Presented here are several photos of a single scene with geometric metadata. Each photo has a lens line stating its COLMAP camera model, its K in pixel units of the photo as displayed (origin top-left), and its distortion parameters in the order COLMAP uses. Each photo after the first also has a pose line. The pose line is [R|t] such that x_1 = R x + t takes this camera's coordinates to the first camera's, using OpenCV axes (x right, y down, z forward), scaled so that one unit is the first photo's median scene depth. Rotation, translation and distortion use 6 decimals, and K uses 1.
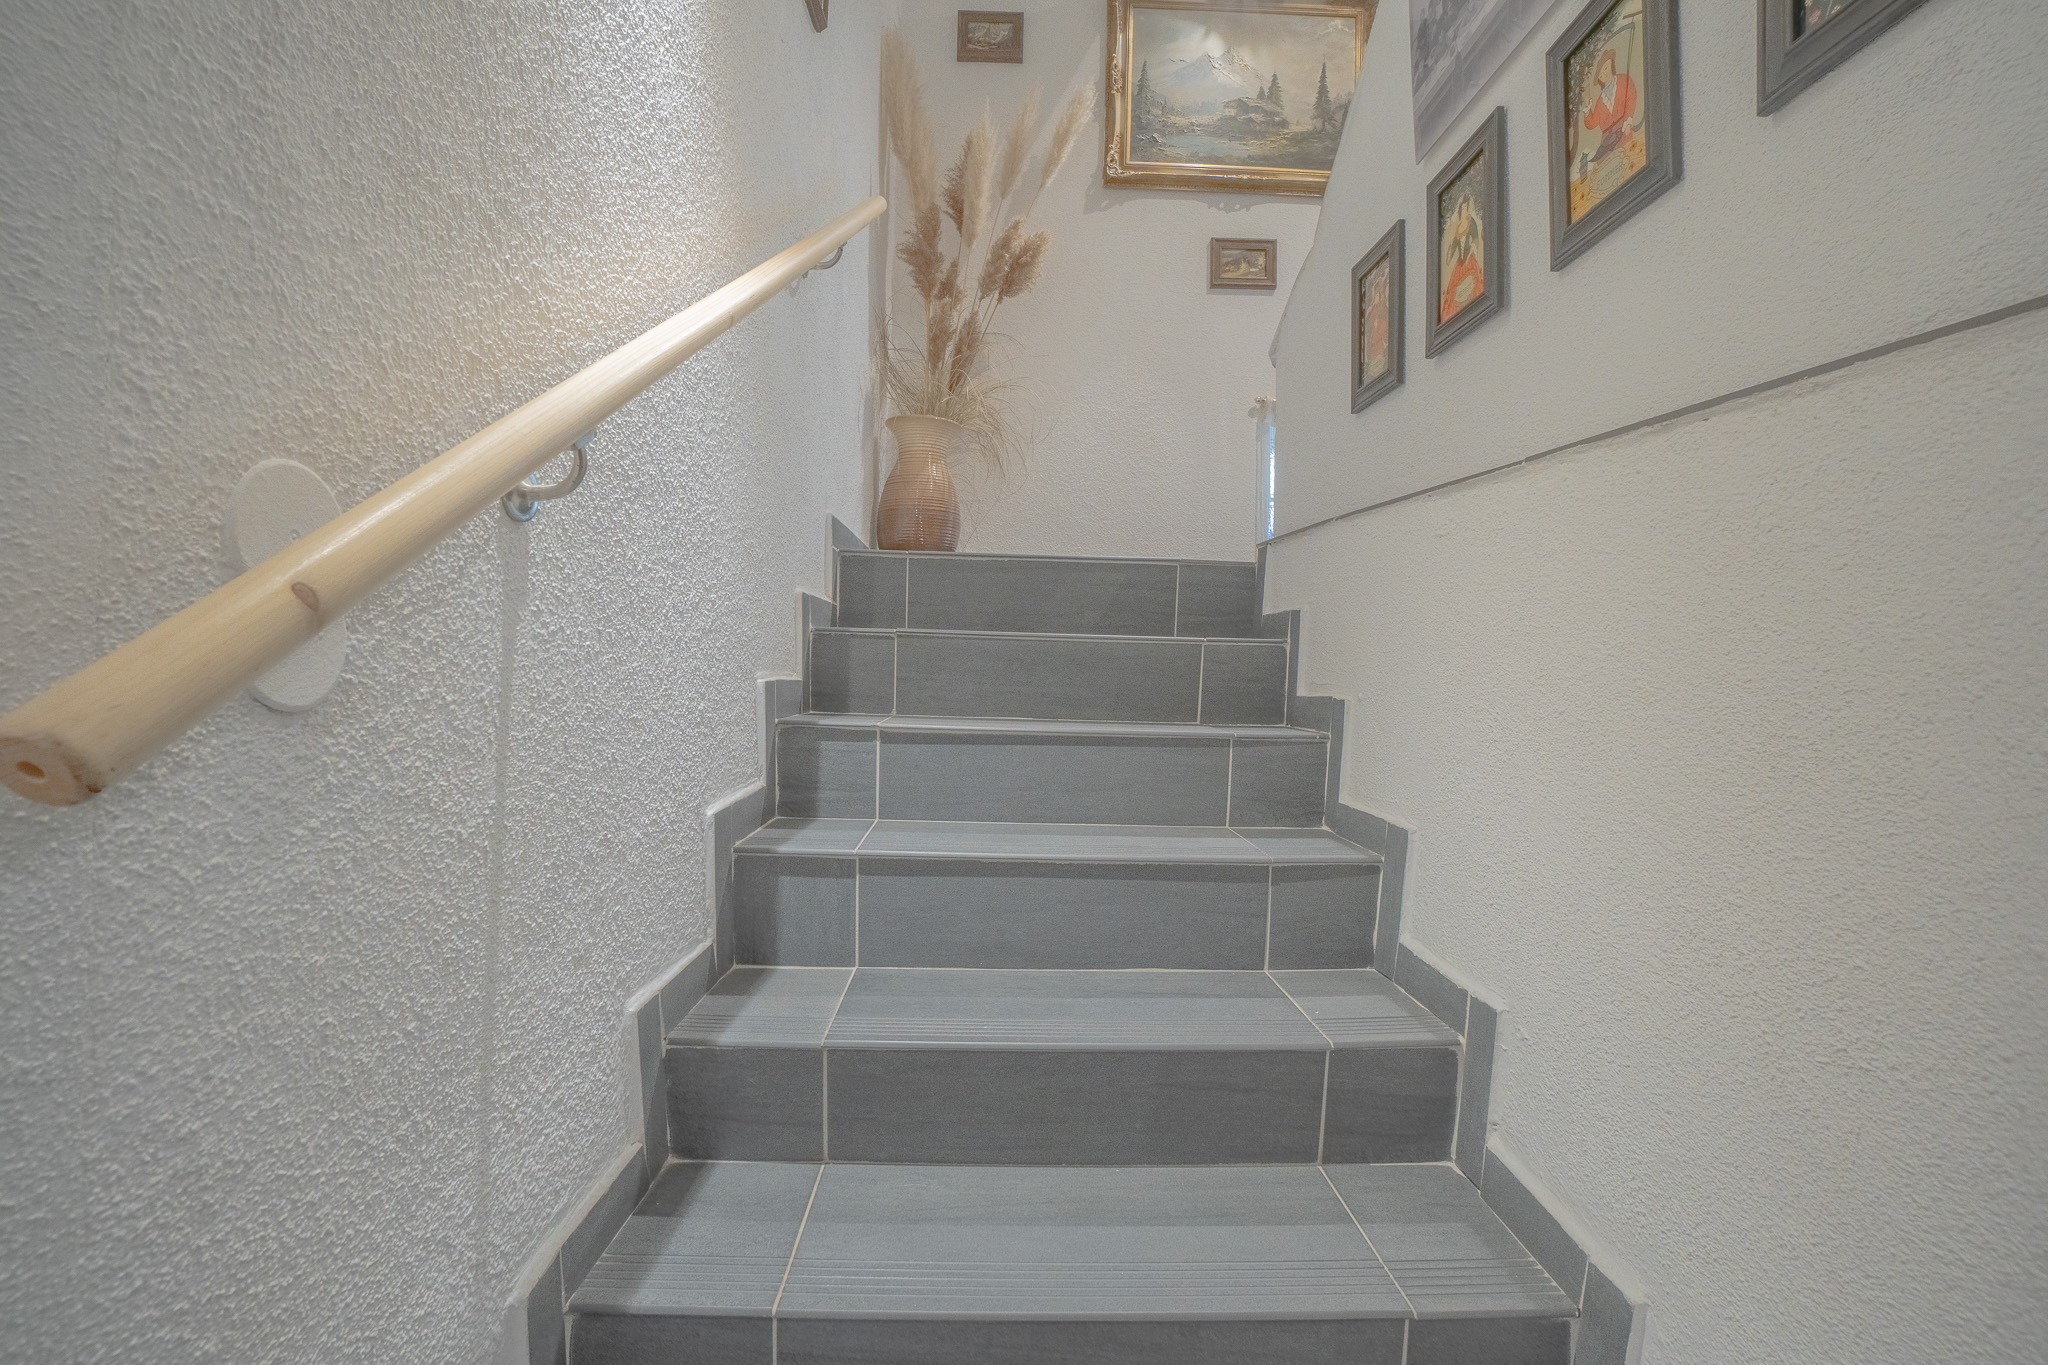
lens RADIAL K [[925.4, 0, 1015.9], [0, 925.4, 670.4], [0, 0, 1]] dist [-0.061310, 0.024020]
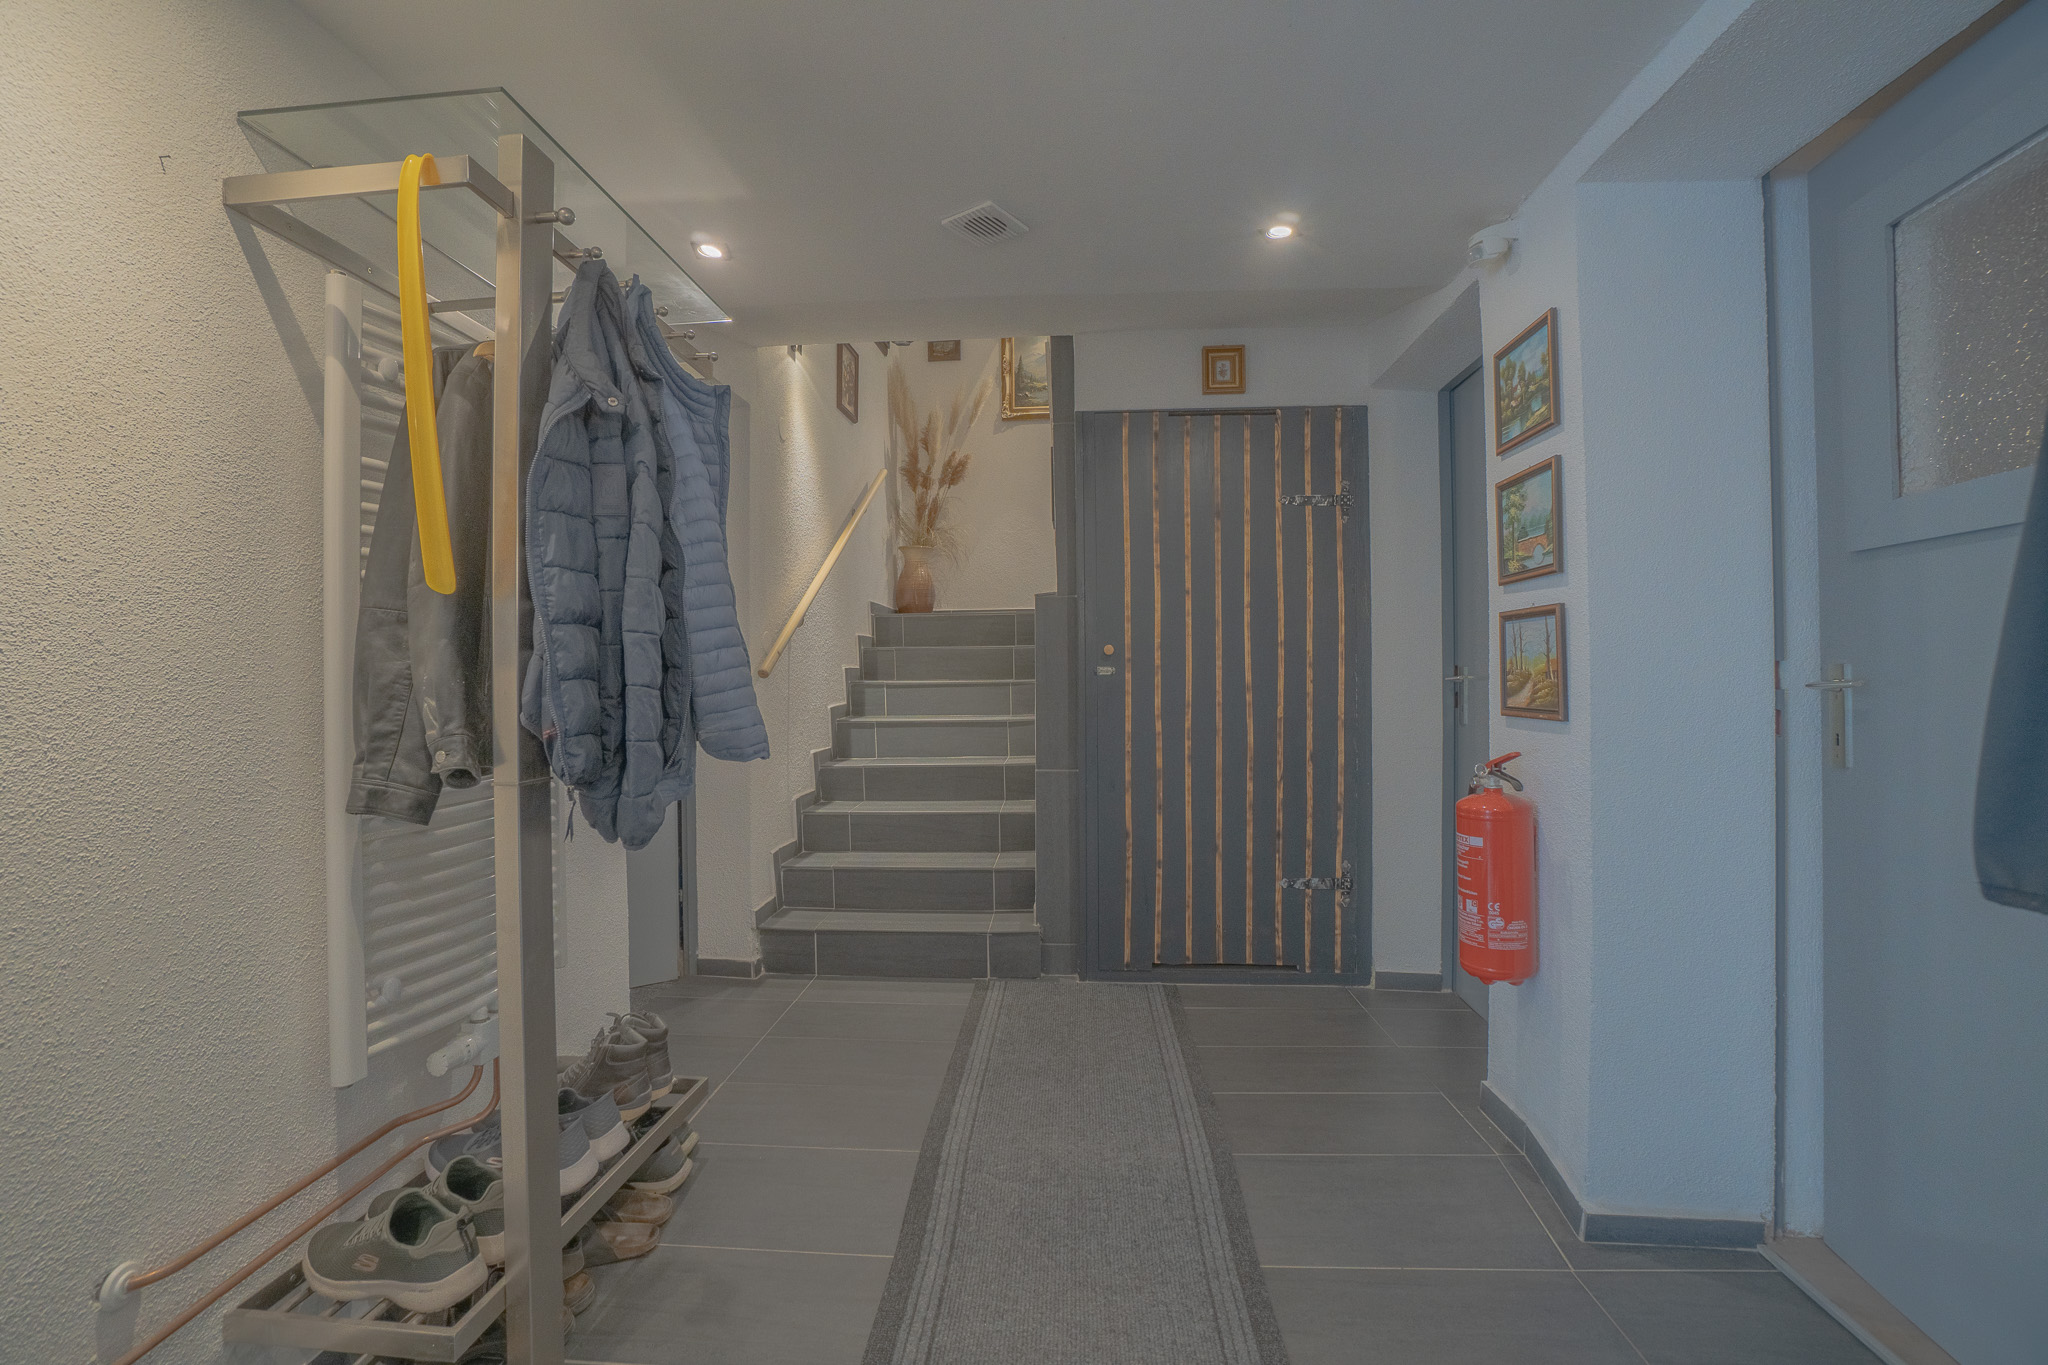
lens RADIAL K [[925.4, 0, 1015.9], [0, 925.4, 670.4], [0, 0, 1]] dist [-0.061310, 0.024020]
pose [[0.994381, -0.038783, -0.098500, 0.330391], [0.038844, 0.999244, -0.001302, 0.026429], [0.098476, -0.002531, 0.995136, -1.109027]]
